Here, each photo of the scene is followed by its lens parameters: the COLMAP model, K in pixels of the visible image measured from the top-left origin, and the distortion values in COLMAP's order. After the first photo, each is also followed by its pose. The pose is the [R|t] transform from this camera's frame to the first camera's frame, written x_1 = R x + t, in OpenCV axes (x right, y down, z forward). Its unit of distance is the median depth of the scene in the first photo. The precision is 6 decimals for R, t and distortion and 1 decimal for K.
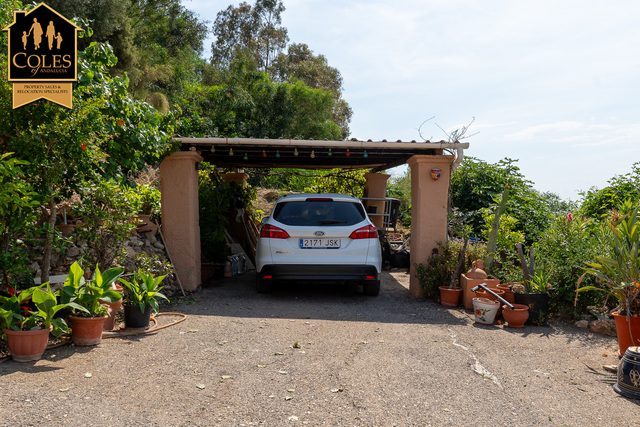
lens RADIAL K [[560.3, 0, 323.7], [0, 560.3, 213.4], [0, 0, 1]] dist [0.019225, -0.001819]
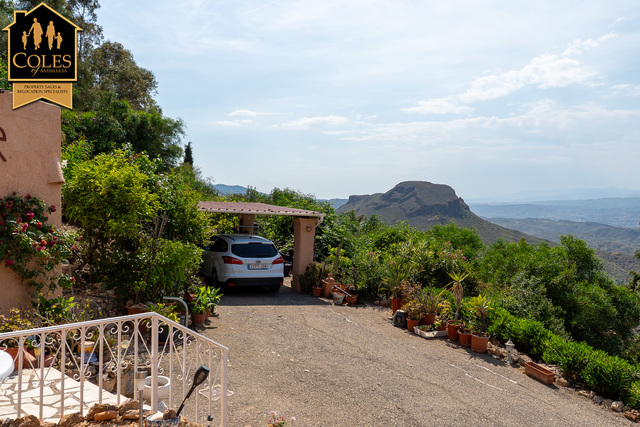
lens RADIAL K [[560.3, 0, 318.0], [0, 560.3, 216.2], [0, 0, 1]] dist [0.019225, -0.001819]
pose [[0.927524, 0.018815, 0.373291, -0.545828], [-0.033685, 0.998876, 0.033353, -0.195349], [-0.372243, -0.043510, 0.927115, -0.891865]]
